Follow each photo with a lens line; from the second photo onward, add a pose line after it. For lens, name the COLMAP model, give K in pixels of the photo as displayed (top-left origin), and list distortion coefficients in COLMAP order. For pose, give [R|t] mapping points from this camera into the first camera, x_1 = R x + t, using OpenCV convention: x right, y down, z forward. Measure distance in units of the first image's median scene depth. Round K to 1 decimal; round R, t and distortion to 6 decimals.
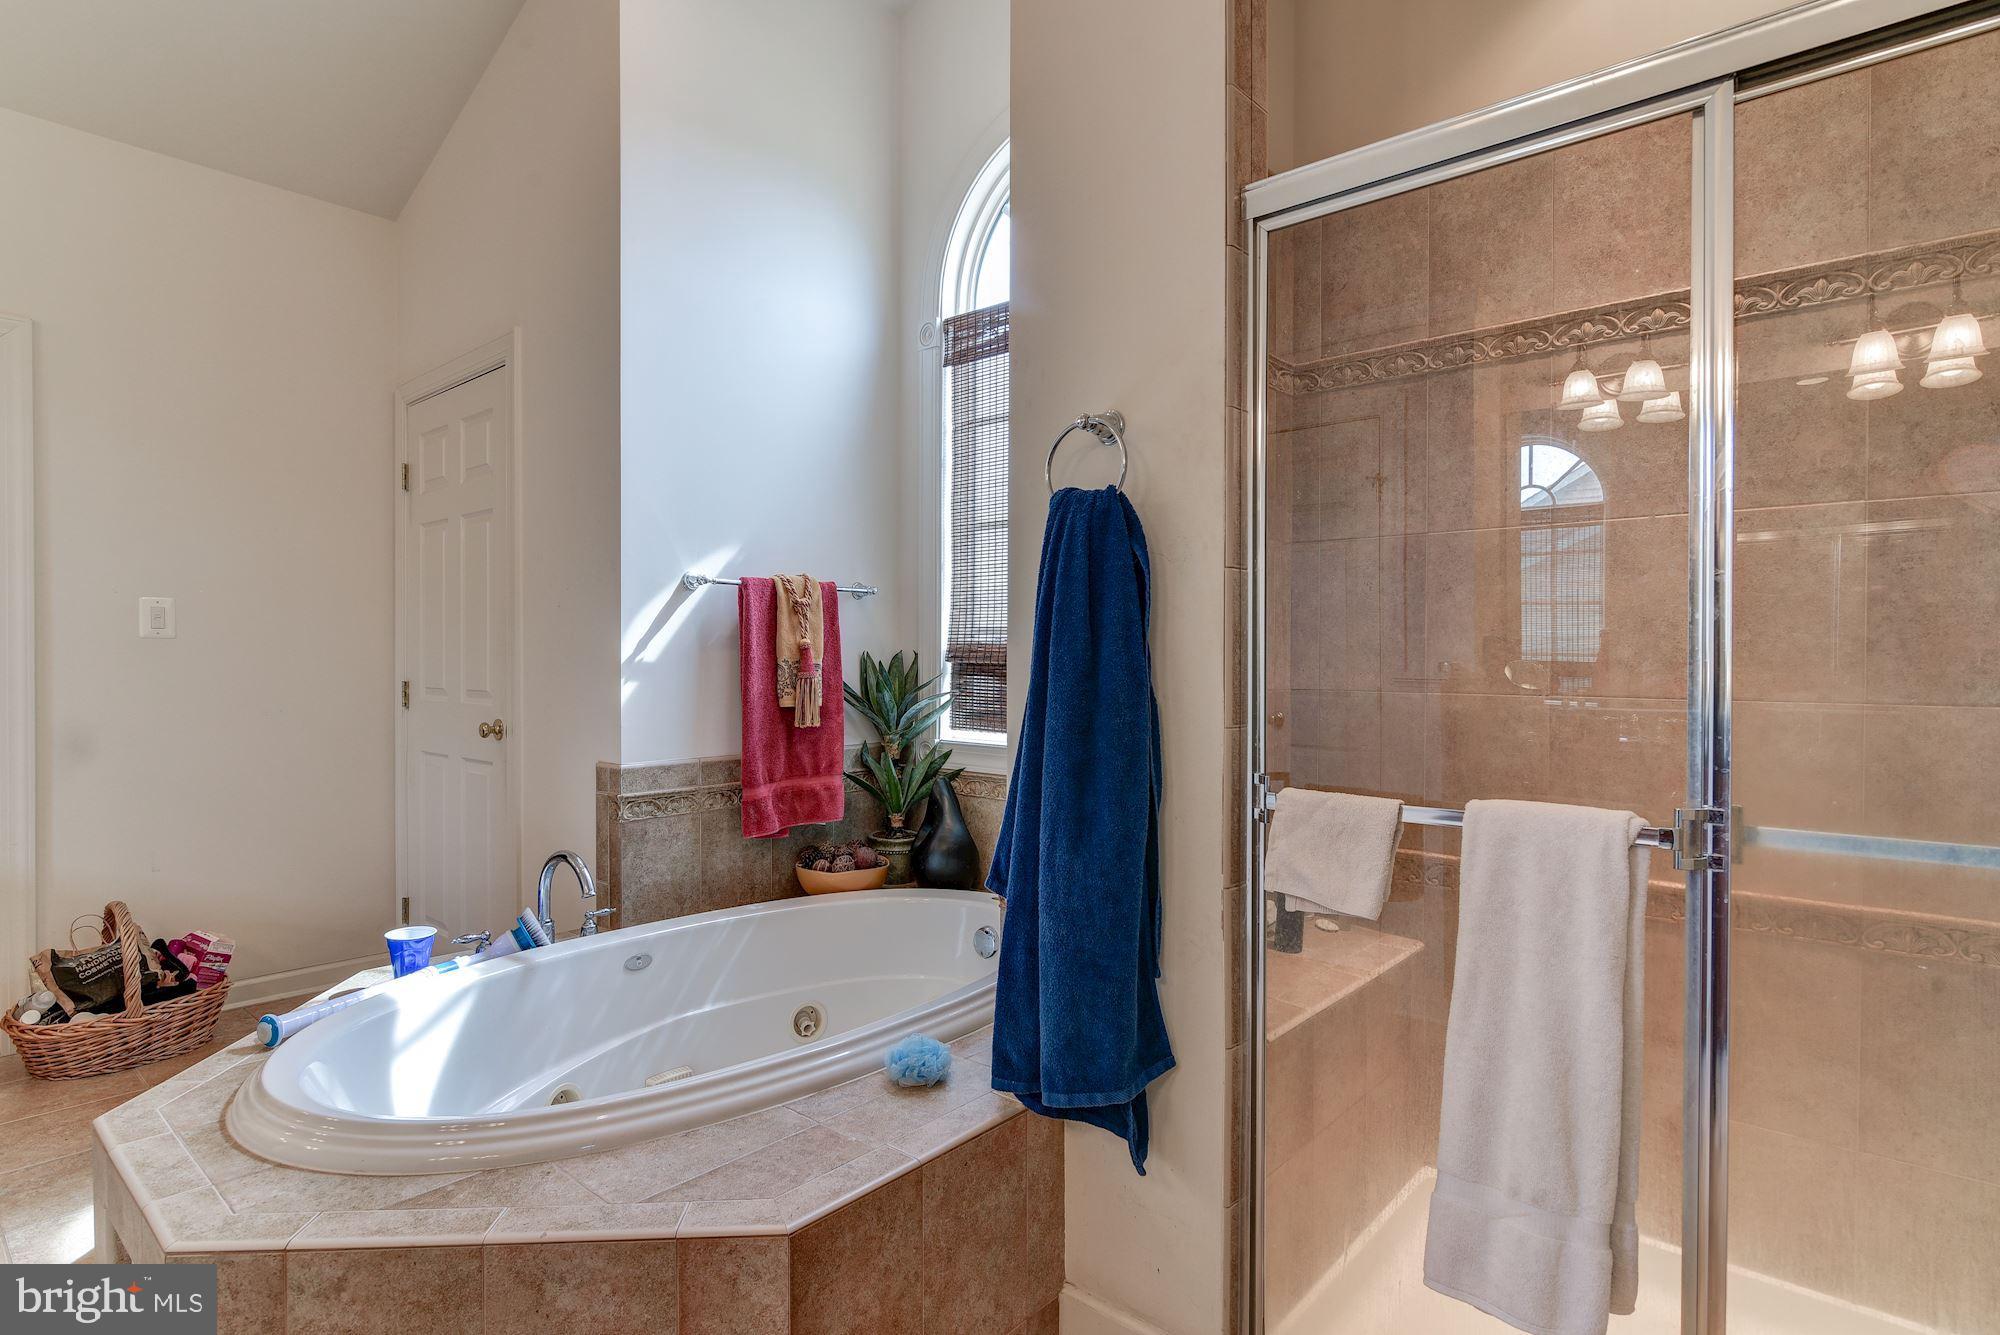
lens RADIAL K [[1024.8, 0, 989.7], [0, 1024.8, 668.4], [0, 0, 1]] dist [-0.004465, -0.000613]
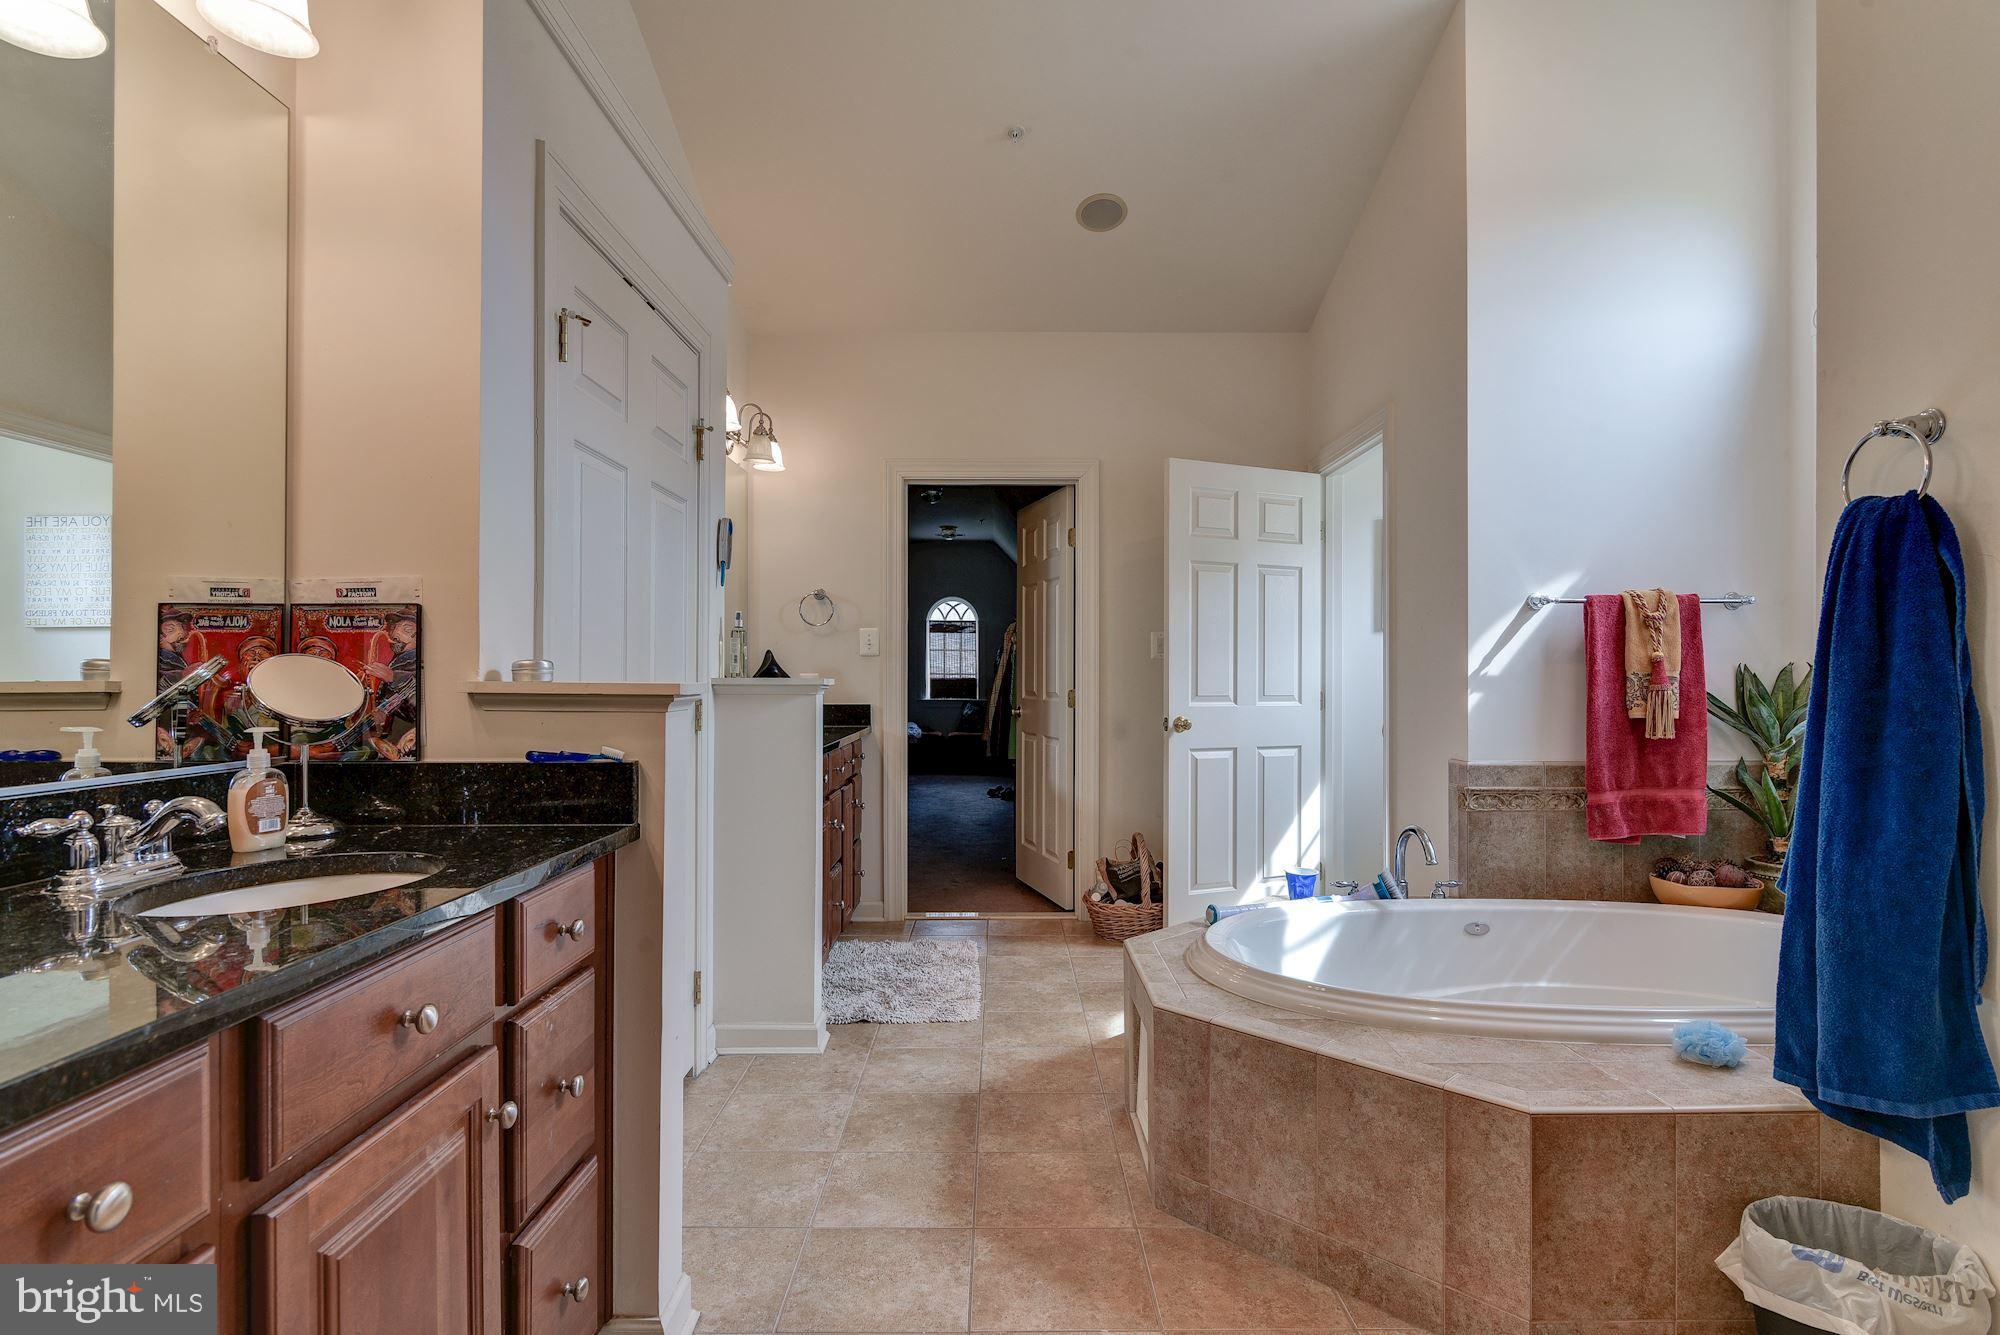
lens RADIAL K [[1024.8, 0, 994.7], [0, 1024.8, 670.3], [0, 0, 1]] dist [-0.004465, -0.000613]
pose [[0.658749, -0.005760, -0.752340, 0.202860], [-0.005793, 0.999902, -0.012729, 0.008240], [0.752340, 0.012743, 0.658652, -0.223801]]
